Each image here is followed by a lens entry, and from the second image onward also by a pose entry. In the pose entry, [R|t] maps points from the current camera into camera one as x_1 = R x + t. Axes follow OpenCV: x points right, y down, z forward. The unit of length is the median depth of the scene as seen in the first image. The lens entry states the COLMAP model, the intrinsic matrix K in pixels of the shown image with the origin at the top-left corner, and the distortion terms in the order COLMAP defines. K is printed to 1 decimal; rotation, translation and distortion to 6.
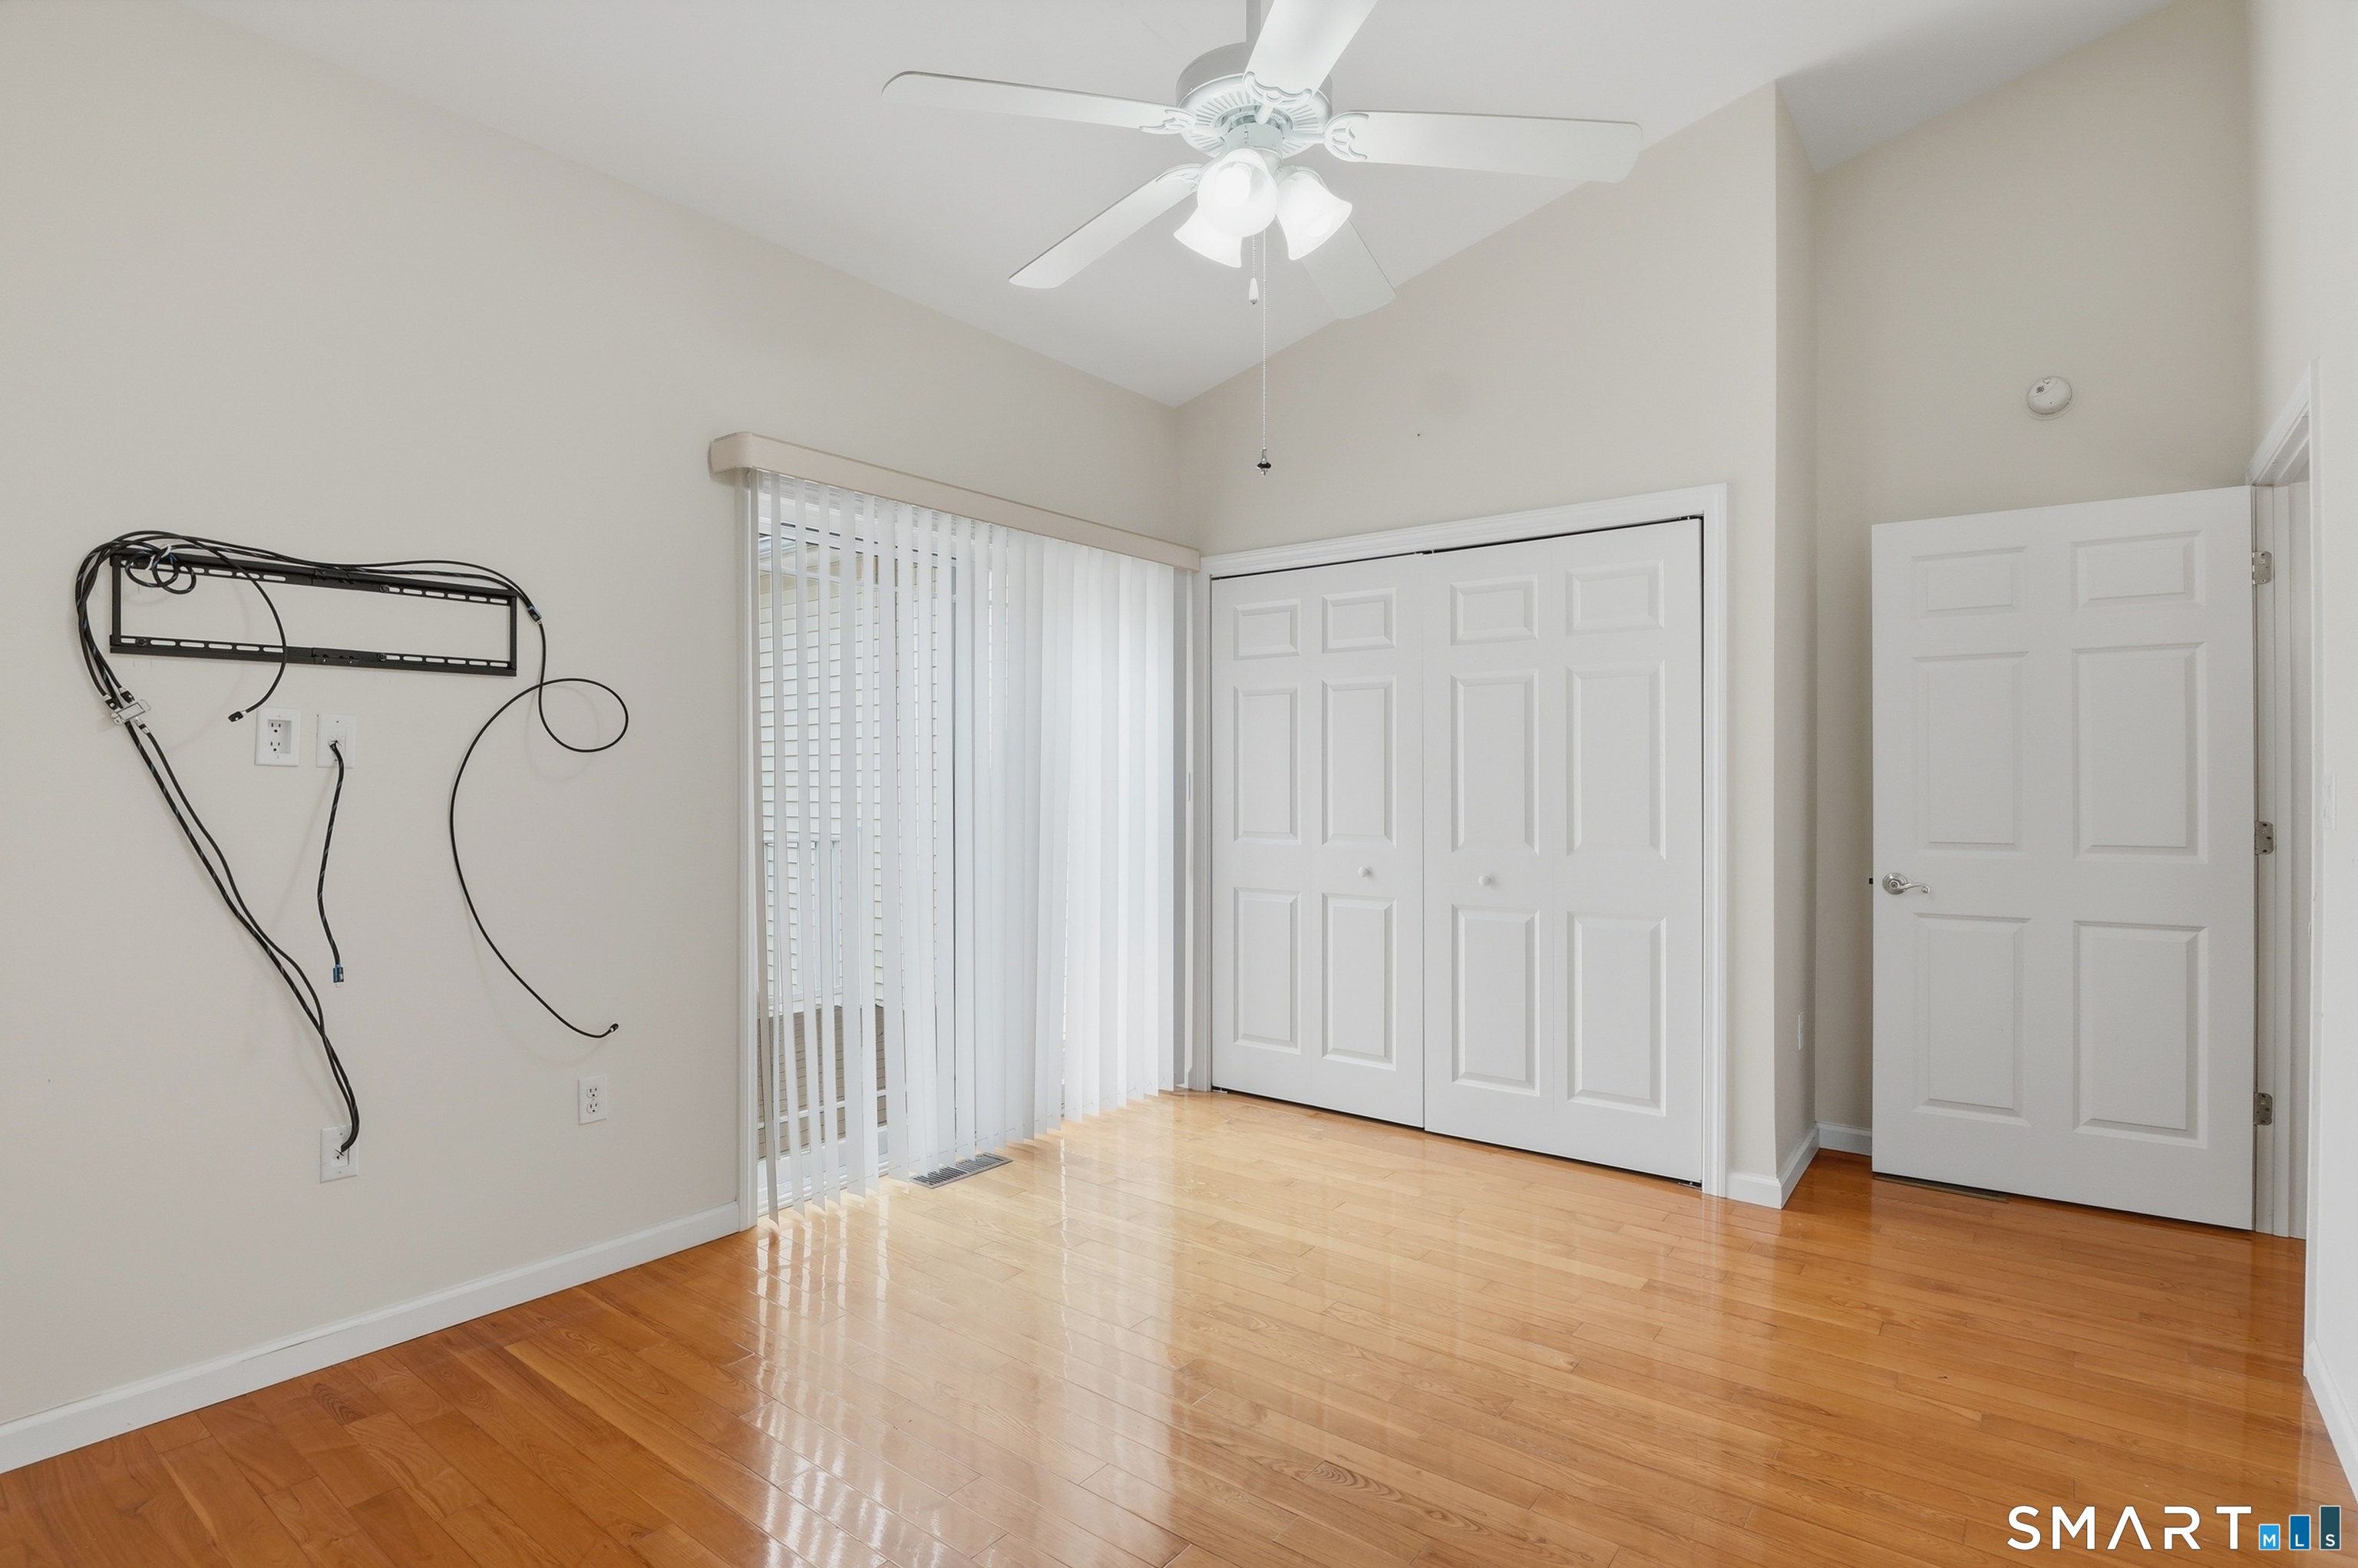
lens RADIAL K [[1183.6, 0, 1177.8], [0, 1183.6, 786.6], [0, 0, 1]] dist [-0.004244, -0.000975]
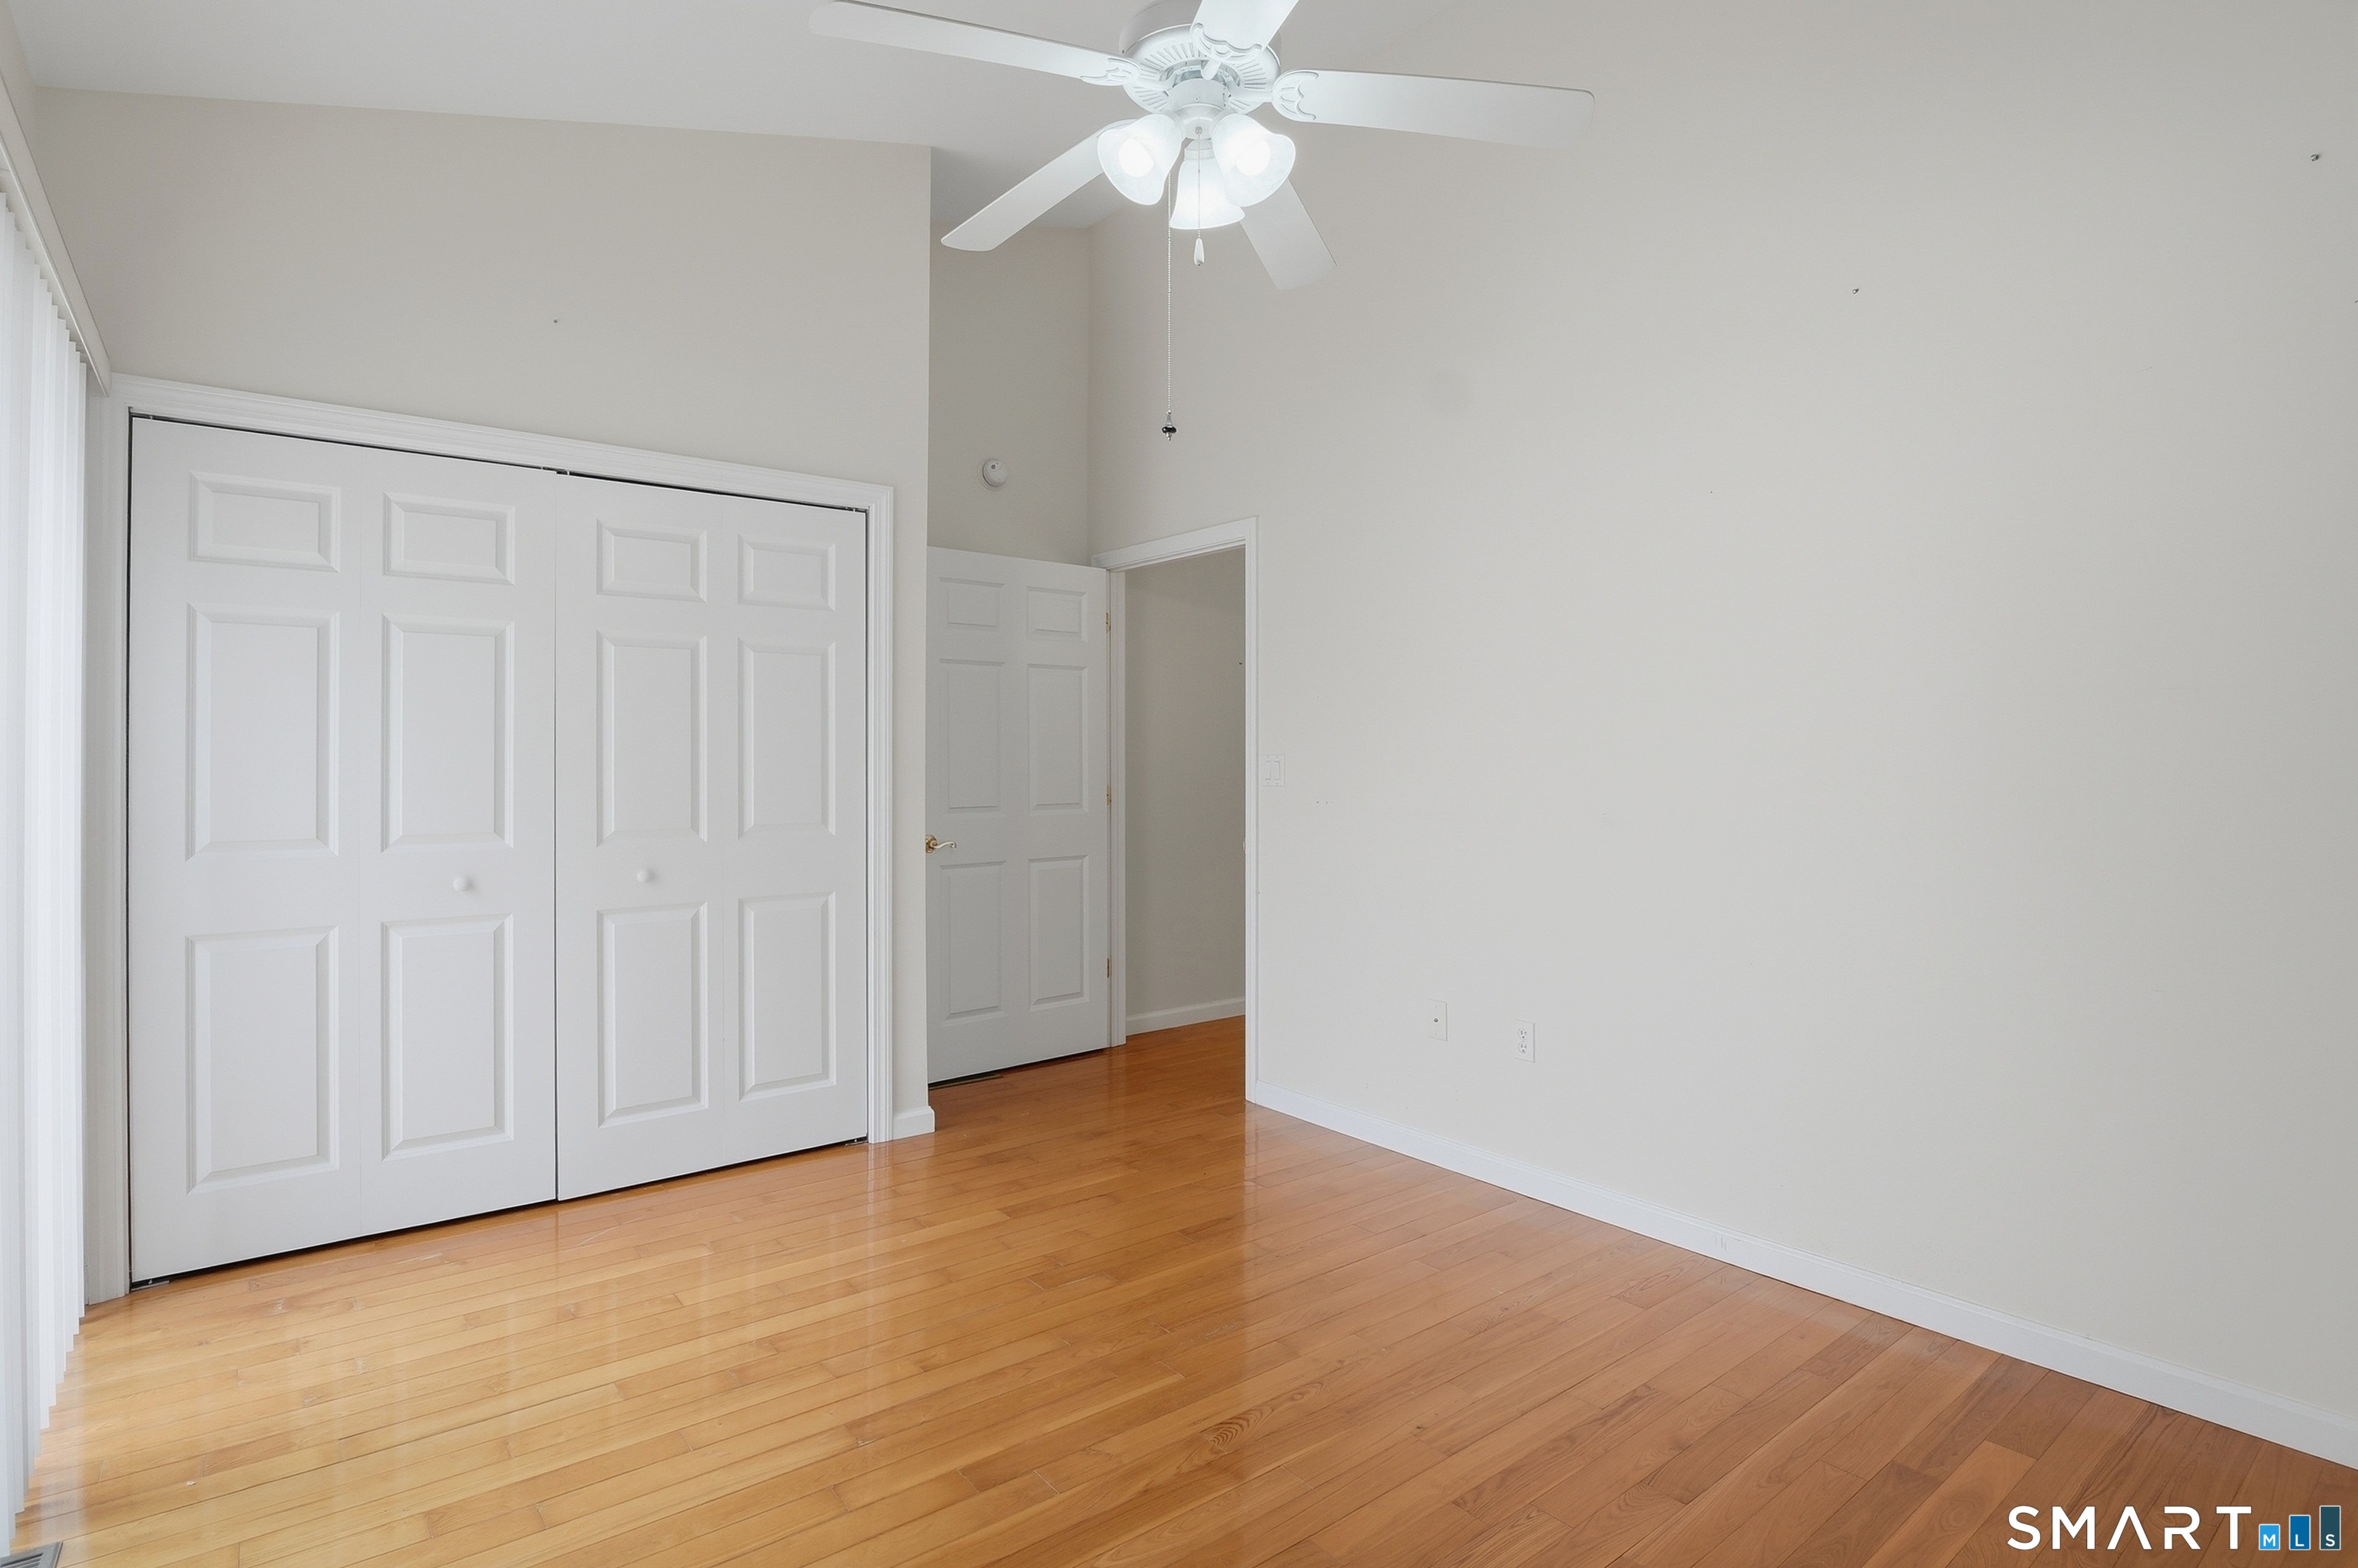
lens RADIAL K [[1183.6, 0, 1179.8], [0, 1183.6, 768.4], [0, 0, 1]] dist [-0.004244, -0.000975]
pose [[0.252739, -0.010576, 0.967477, -0.456879], [0.004341, 0.999943, 0.009797, -0.004922], [-0.967525, 0.001724, 0.252771, 0.405102]]
